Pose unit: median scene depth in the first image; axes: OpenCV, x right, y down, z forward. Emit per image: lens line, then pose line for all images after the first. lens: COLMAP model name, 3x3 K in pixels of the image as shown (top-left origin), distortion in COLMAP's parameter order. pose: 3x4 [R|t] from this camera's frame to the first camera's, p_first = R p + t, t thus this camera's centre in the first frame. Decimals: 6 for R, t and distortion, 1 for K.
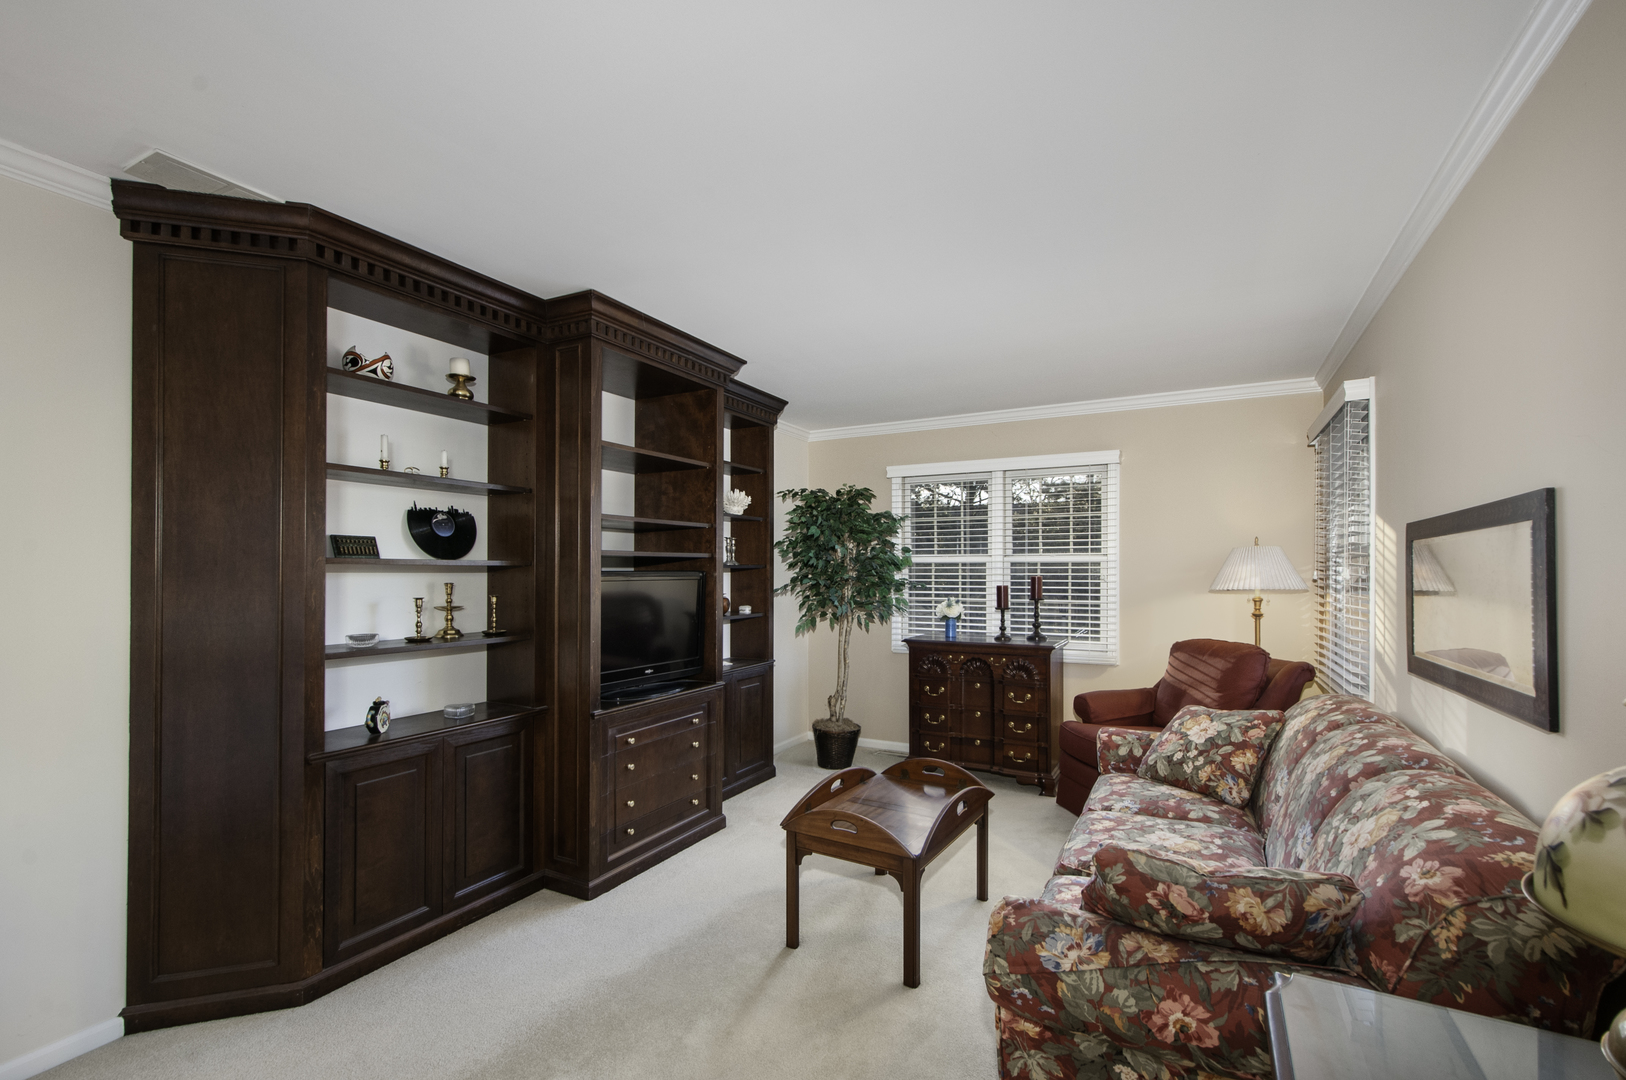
lens RADIAL K [[712.6, 0, 816.1], [0, 712.6, 563.7], [0, 0, 1]] dist [0.002179, 0.000062]
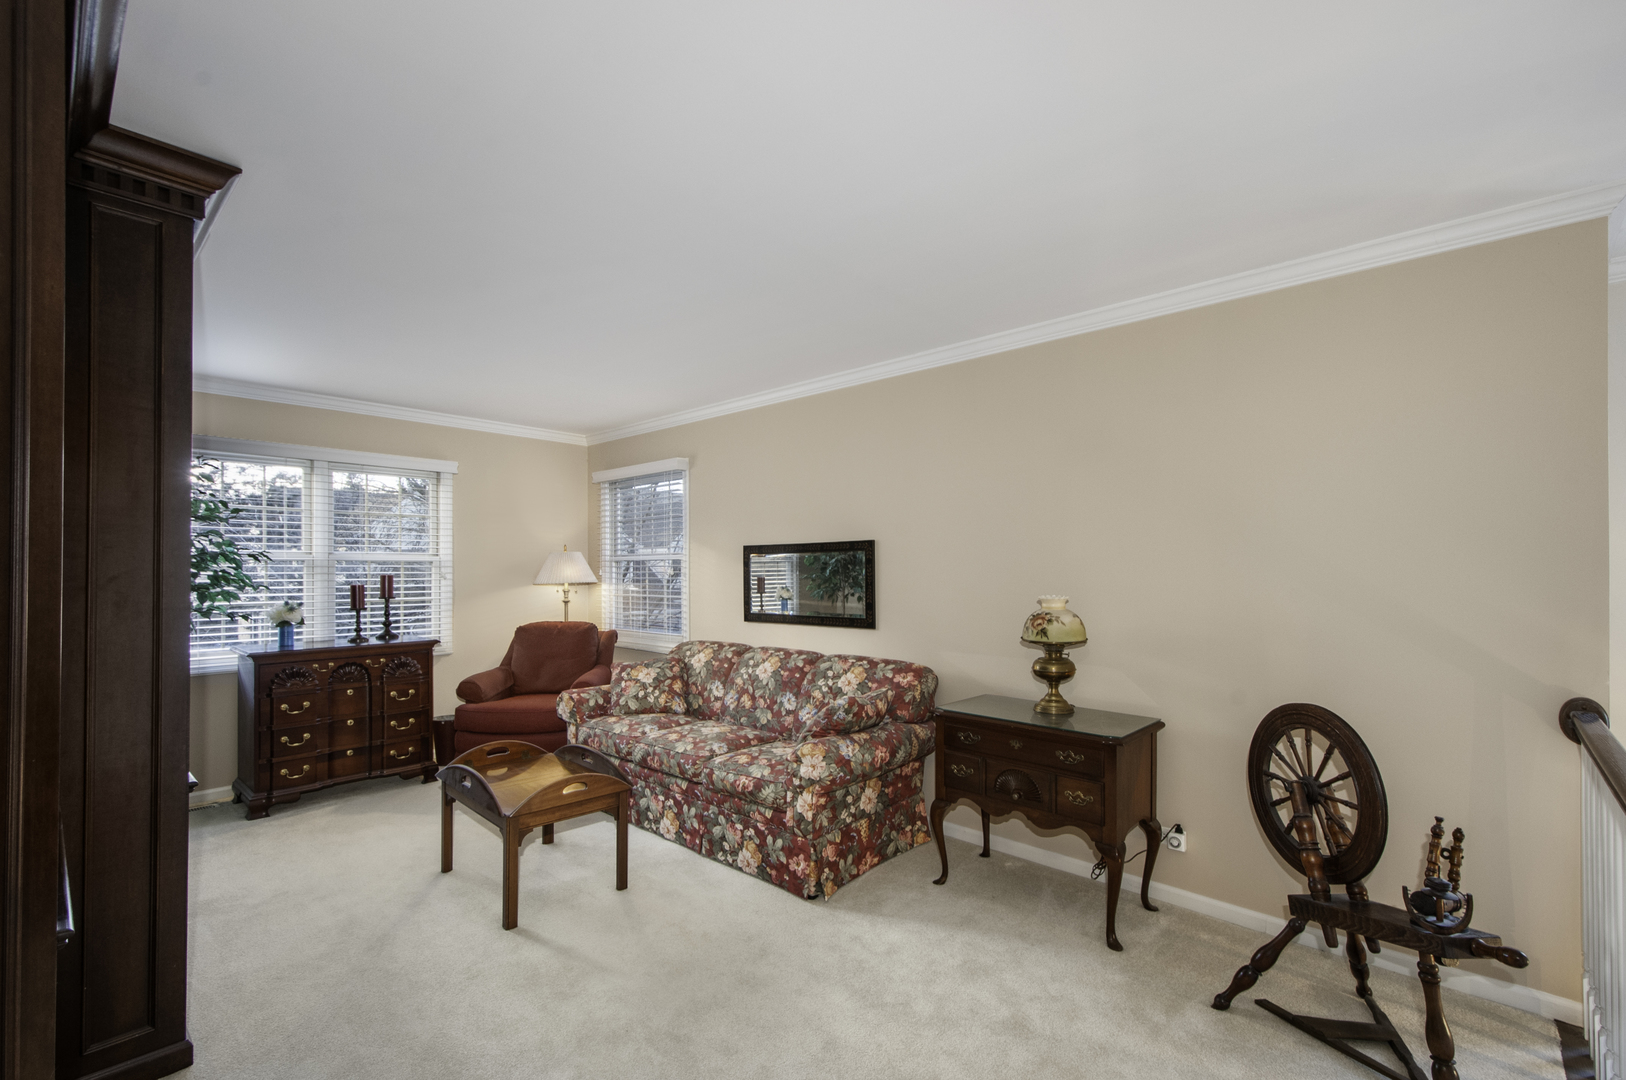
lens RADIAL K [[712.6, 0, 816.1], [0, 712.6, 563.7], [0, 0, 1]] dist [0.002179, 0.000062]
pose [[0.248716, 0.007041, 0.968551, -0.832157], [-0.010377, 0.999936, -0.004605, 0.000244], [-0.968521, -0.008906, 0.248773, 0.270486]]
